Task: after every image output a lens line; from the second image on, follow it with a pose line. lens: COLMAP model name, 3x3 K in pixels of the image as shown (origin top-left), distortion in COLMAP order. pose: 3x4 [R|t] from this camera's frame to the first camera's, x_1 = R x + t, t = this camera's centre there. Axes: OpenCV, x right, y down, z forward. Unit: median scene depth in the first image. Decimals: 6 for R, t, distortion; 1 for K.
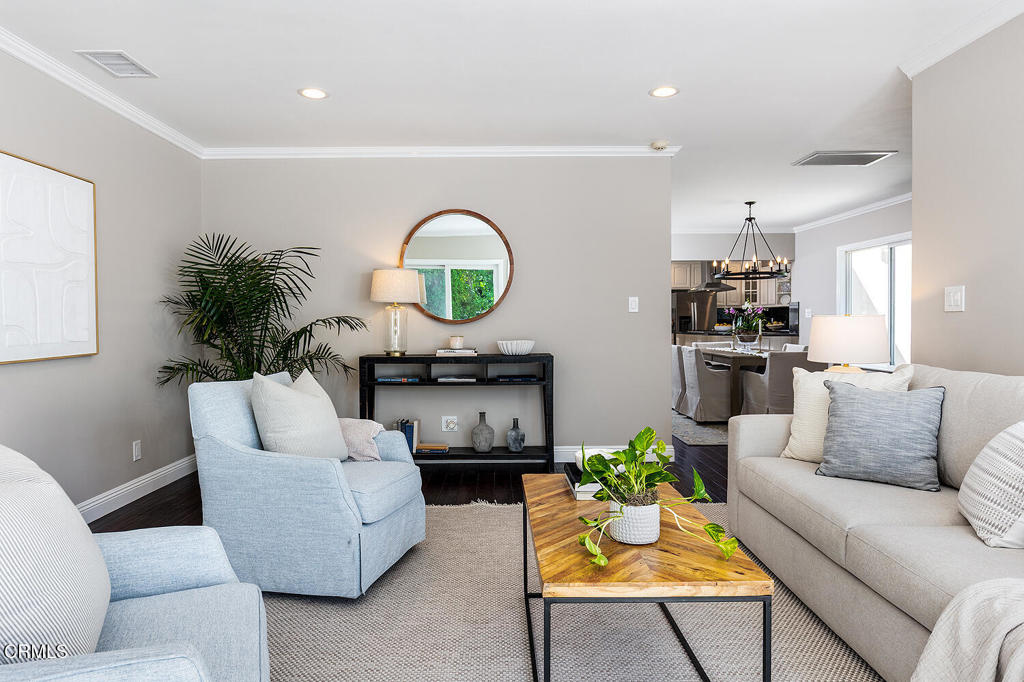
lens RADIAL K [[613.7, 0, 510.6], [0, 613.7, 339.4], [0, 0, 1]] dist [-0.000542, -0.000095]
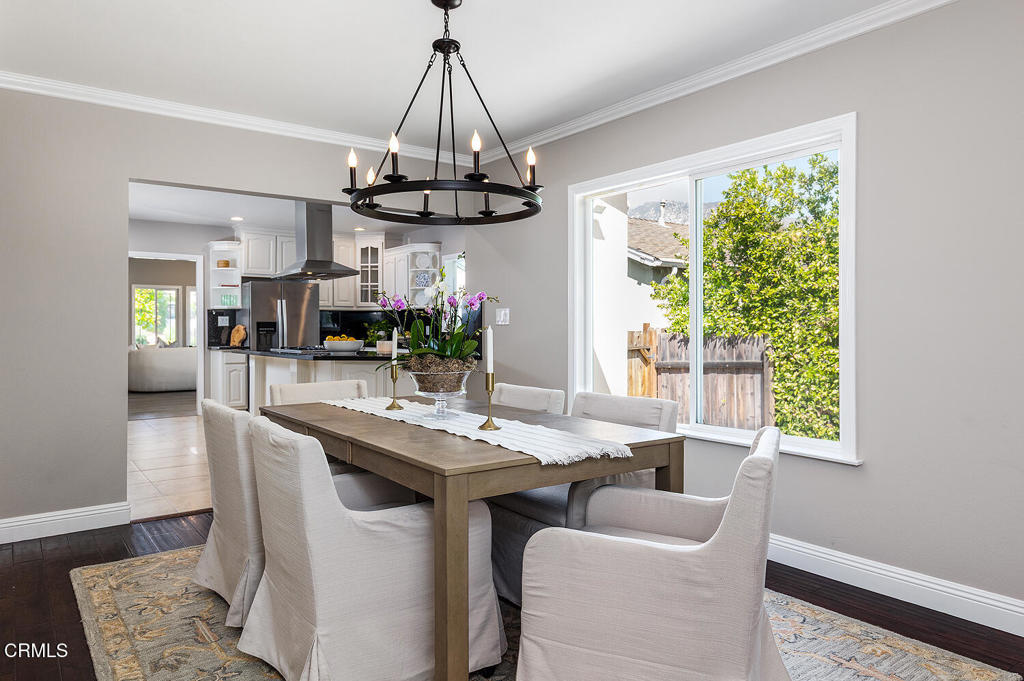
lens RADIAL K [[676.9, 0, 511.8], [0, 676.9, 338.7], [0, 0, 1]] dist [-0.001452, -0.000136]
pose [[0.812892, -0.003507, 0.582404, 0.102871], [0.012342, 0.999861, -0.011206, -0.012166], [-0.582284, 0.016297, 0.812822, 0.353088]]
